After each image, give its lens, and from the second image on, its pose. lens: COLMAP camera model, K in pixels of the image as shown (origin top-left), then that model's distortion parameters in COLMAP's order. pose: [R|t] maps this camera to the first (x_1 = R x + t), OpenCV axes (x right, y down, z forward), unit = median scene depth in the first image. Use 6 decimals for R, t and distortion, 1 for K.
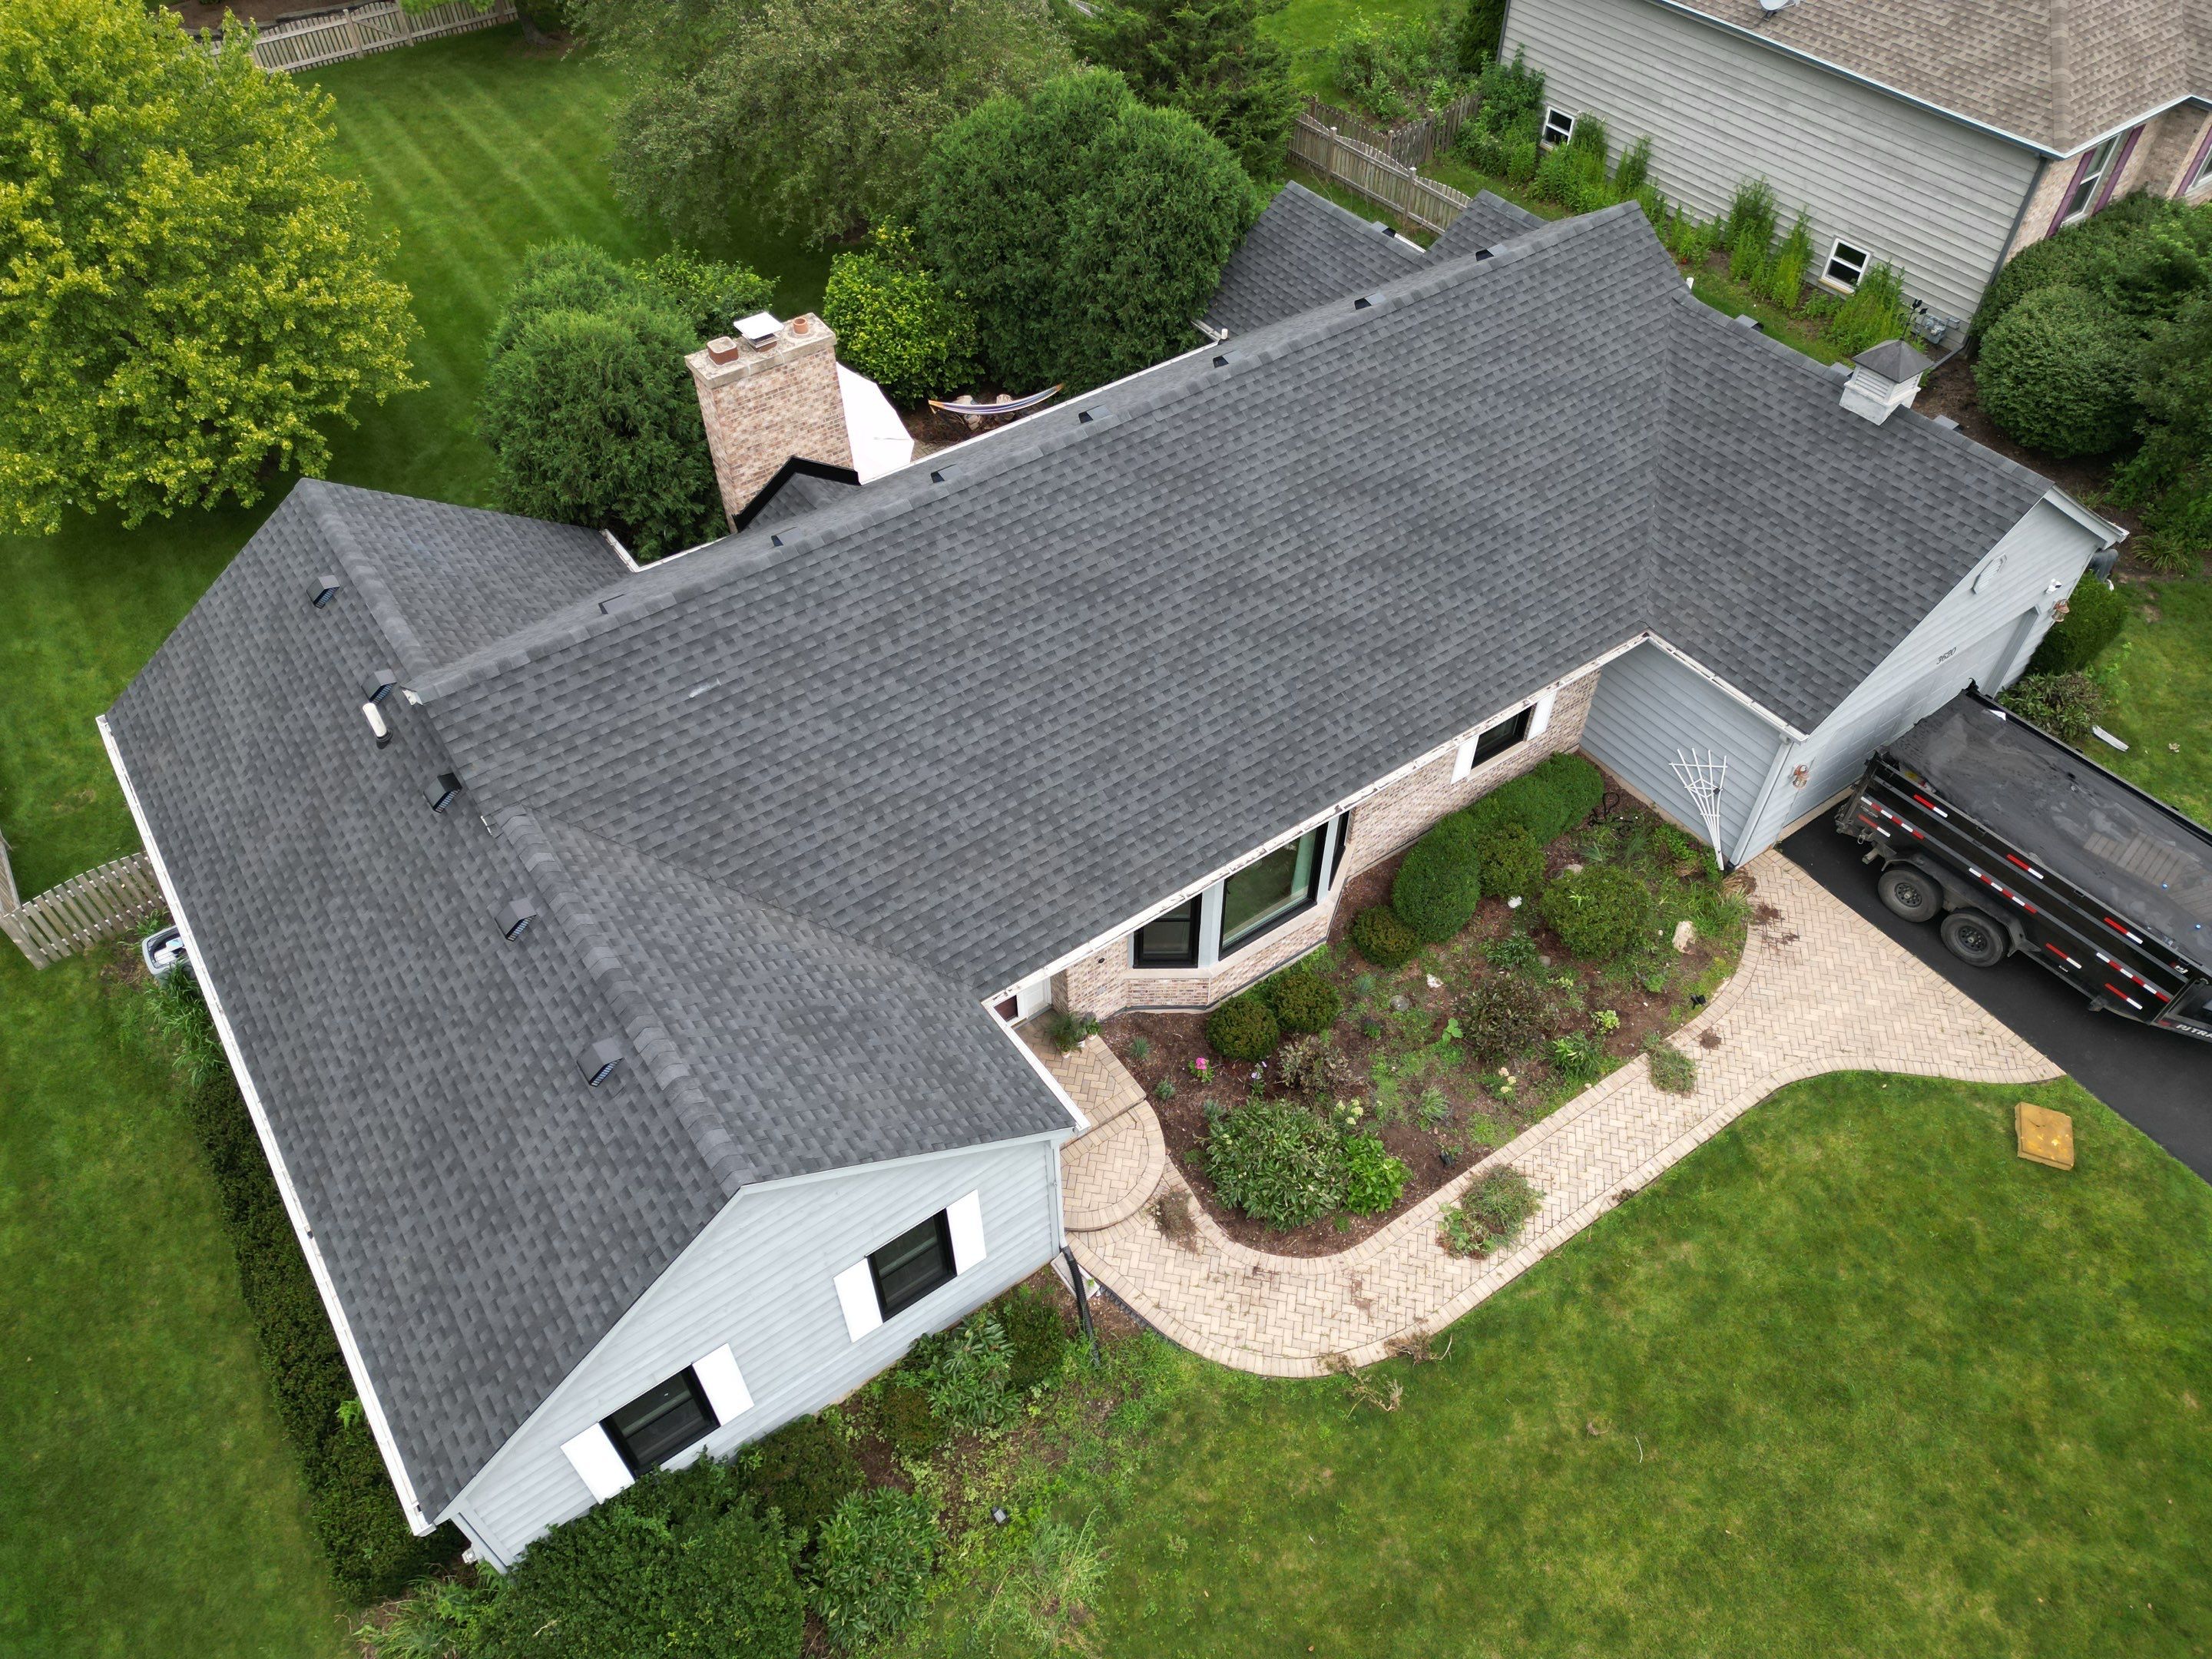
lens RADIAL K [[1545.4, 0, 1105.7], [0, 1545.4, 834.4], [0, 0, 1]] dist [0.055787, -0.041857]
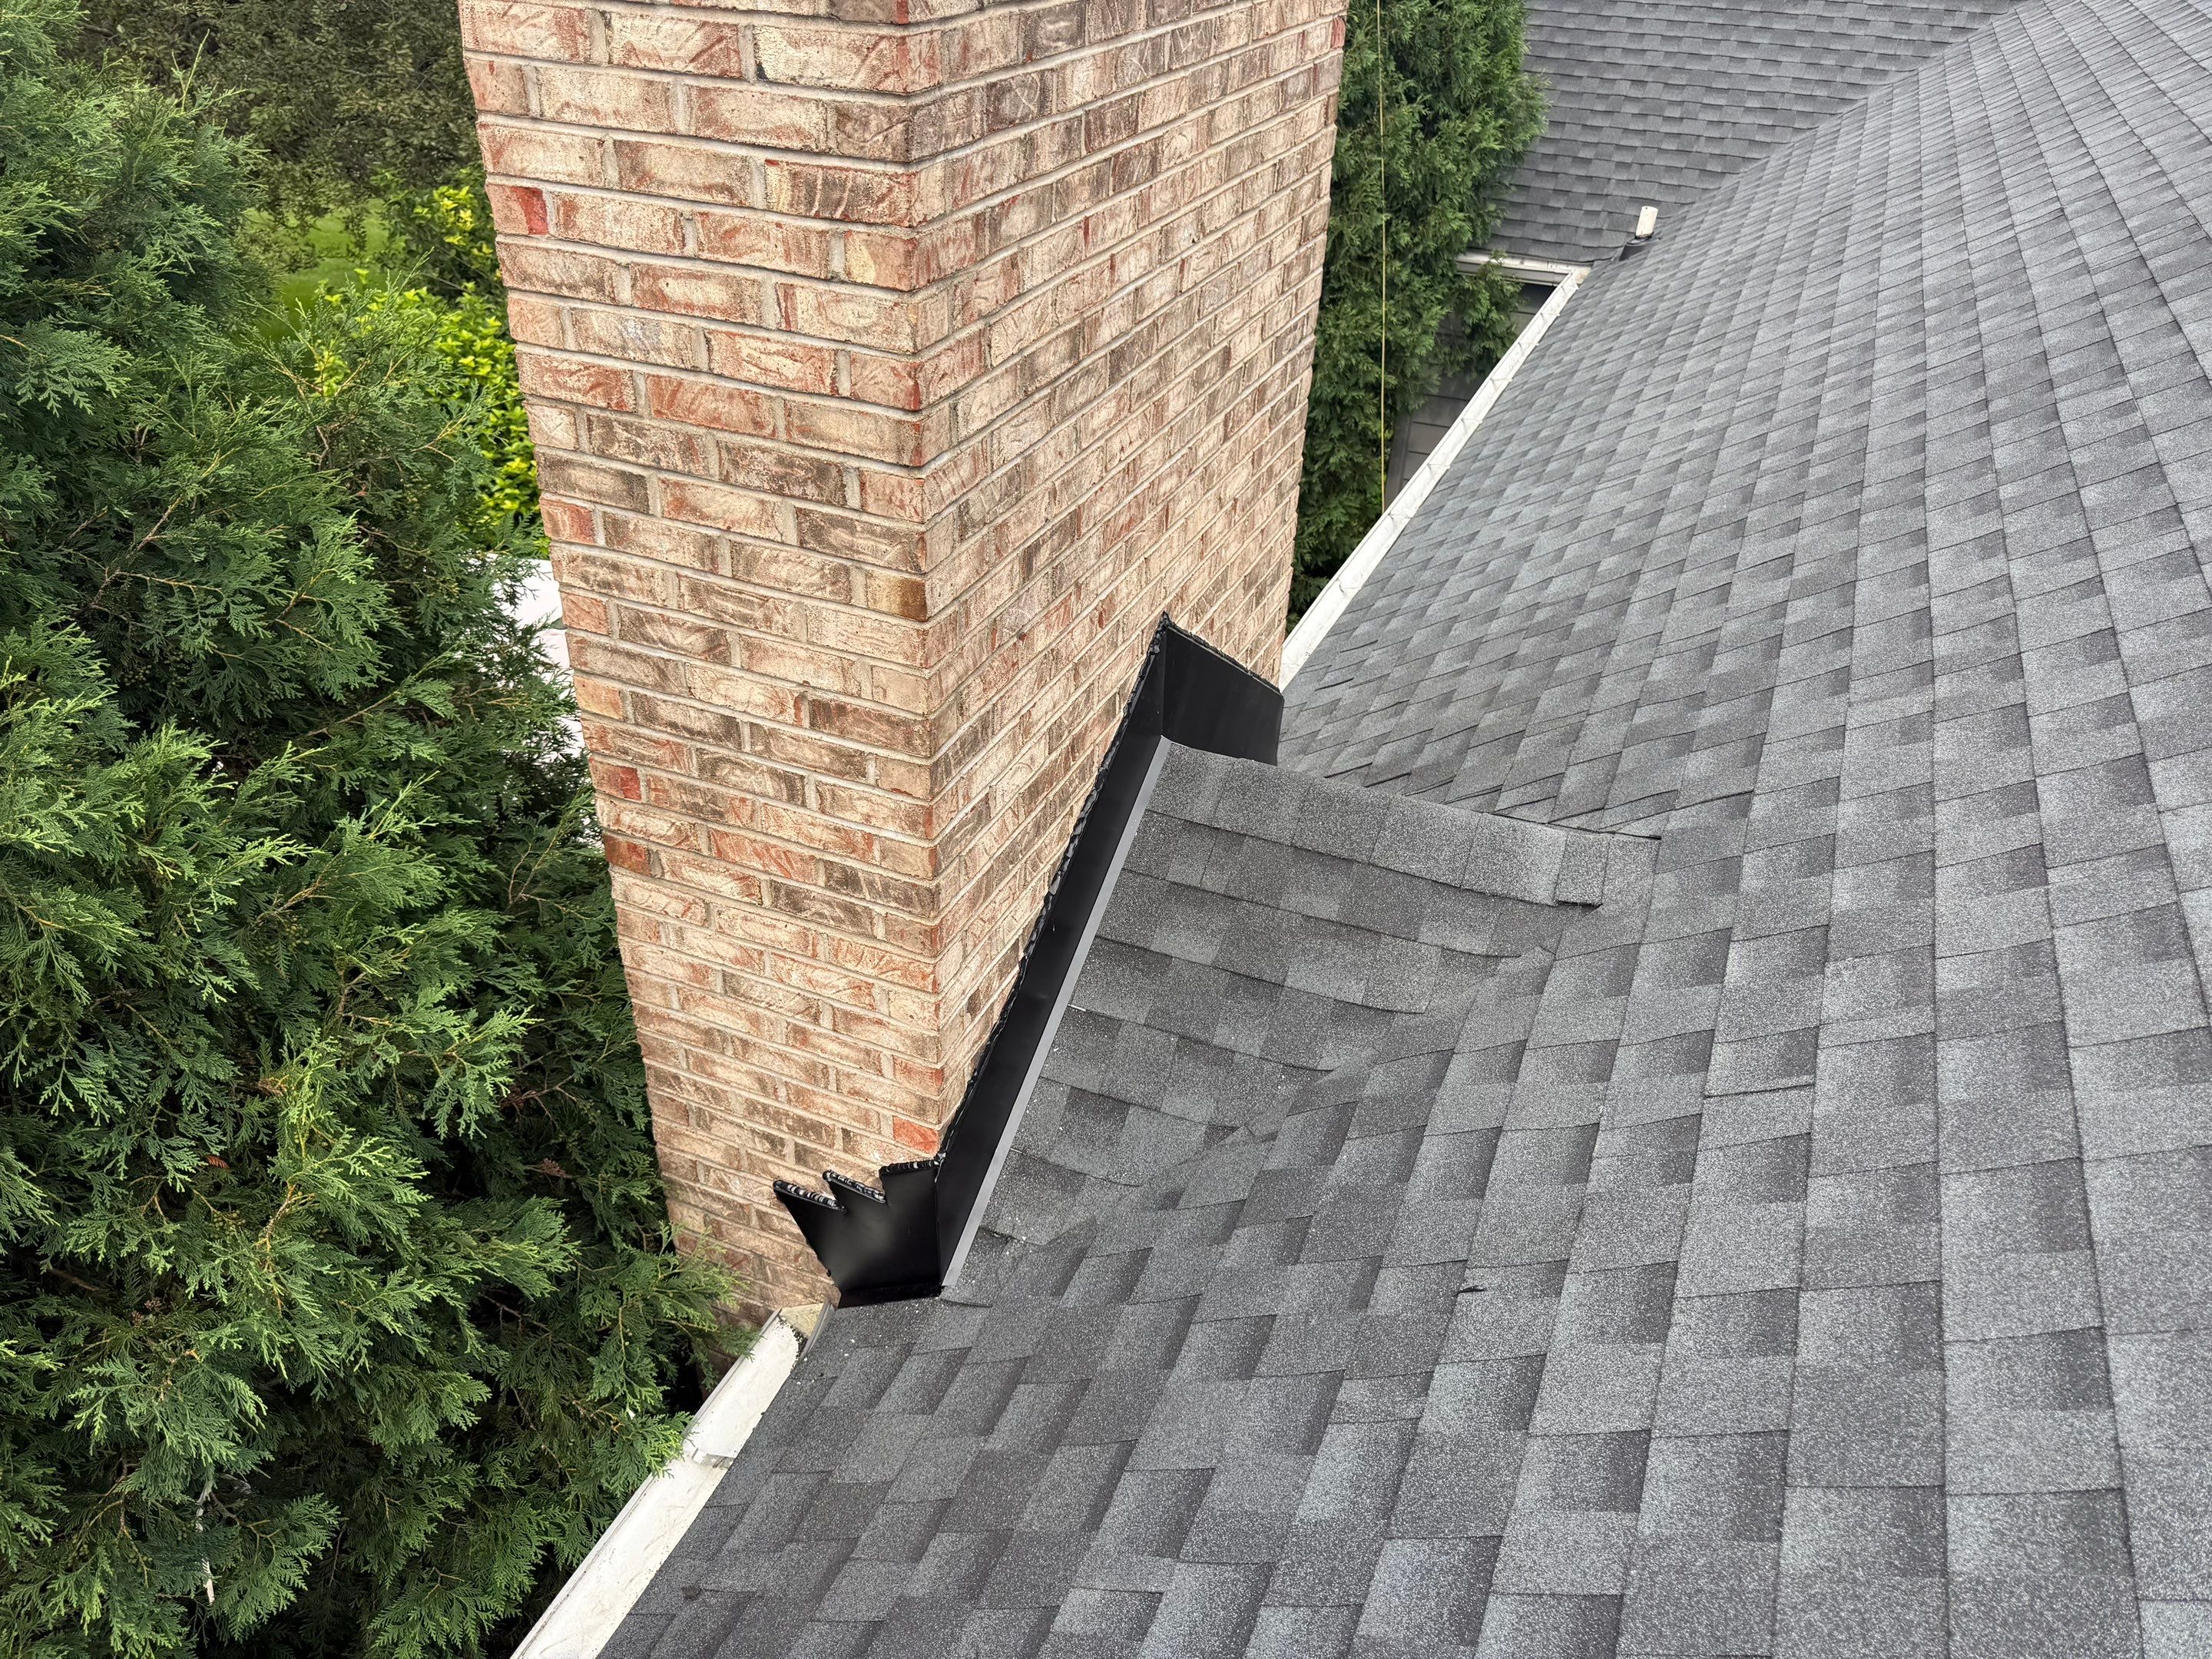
lens RADIAL K [[1545.4, 0, 1109.9], [0, 1545.4, 845.0], [0, 0, 1]] dist [0.055787, -0.041857]
pose [[0.851231, -0.260716, 0.455449, -0.310413], [0.359592, 0.921876, -0.144358, -0.236011], [-0.382231, 0.286657, 0.878480, 1.010405]]
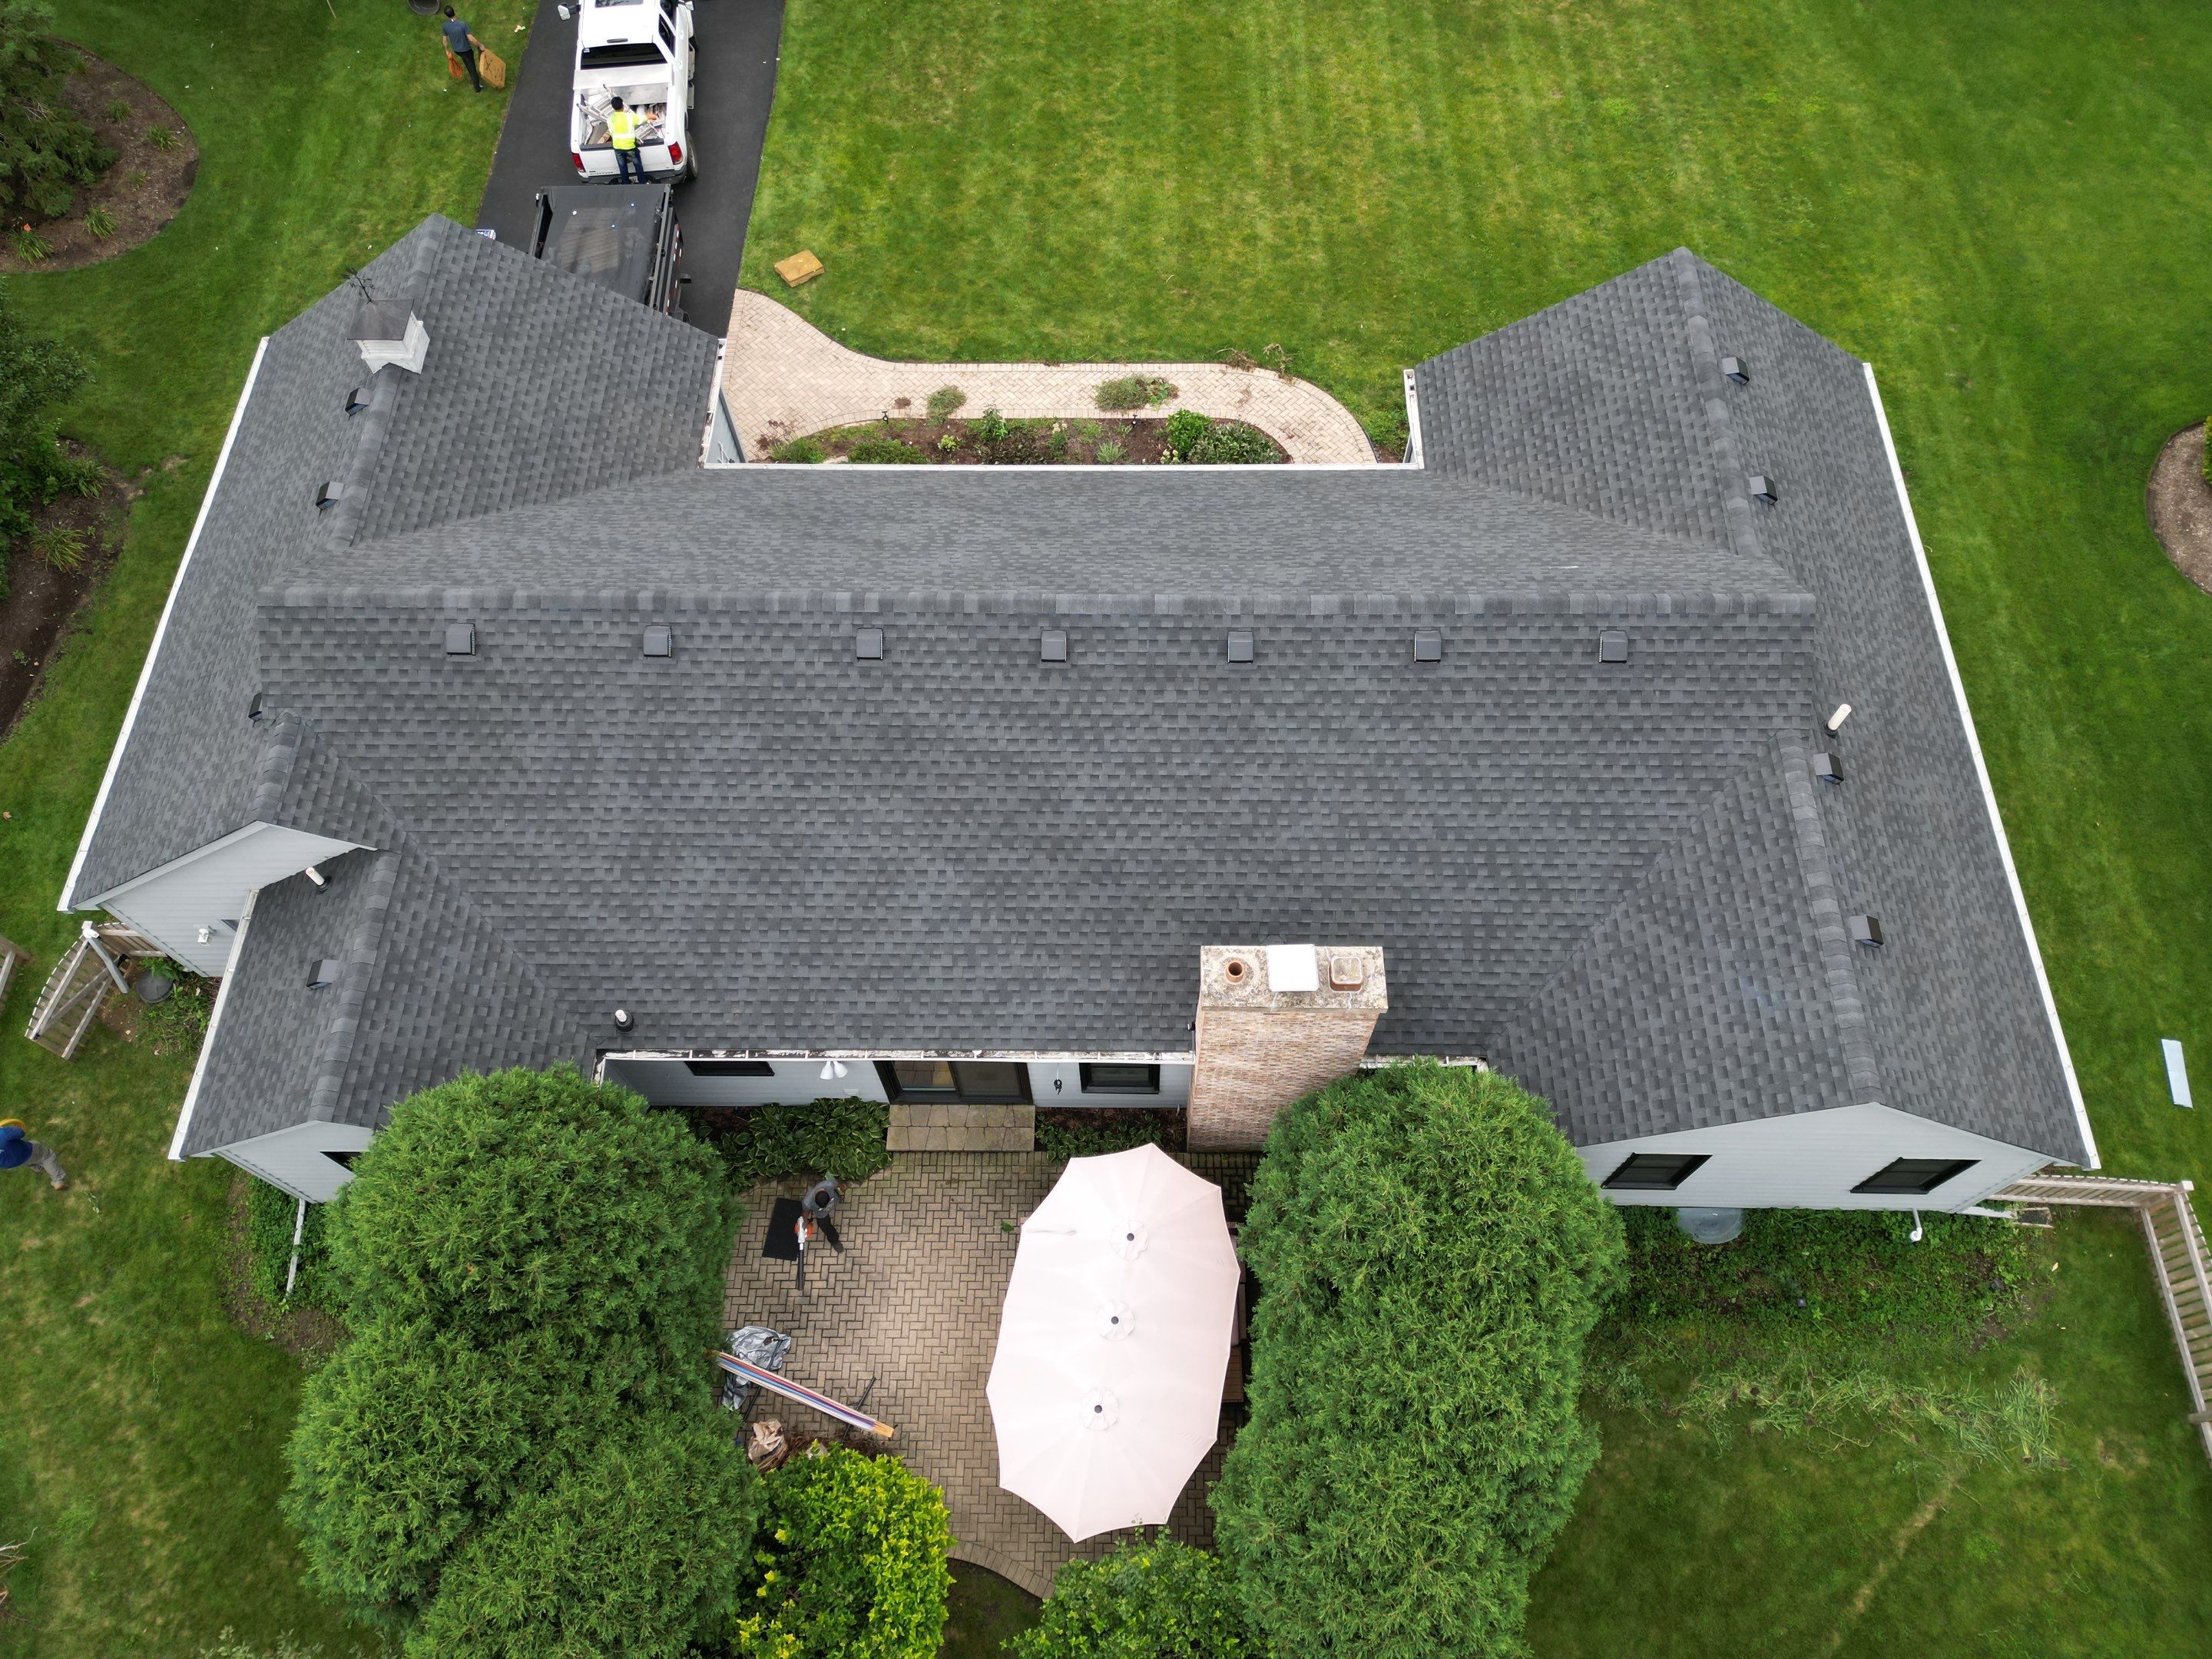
lens RADIAL K [[1545.4, 0, 1103.3], [0, 1545.4, 830.7], [0, 0, 1]] dist [0.055787, -0.041857]
pose [[-0.808052, -0.511049, 0.293055, -0.362168], [0.450407, -0.215296, 0.866476, -1.095388], [-0.379718, 0.832152, 0.404150, 0.720907]]
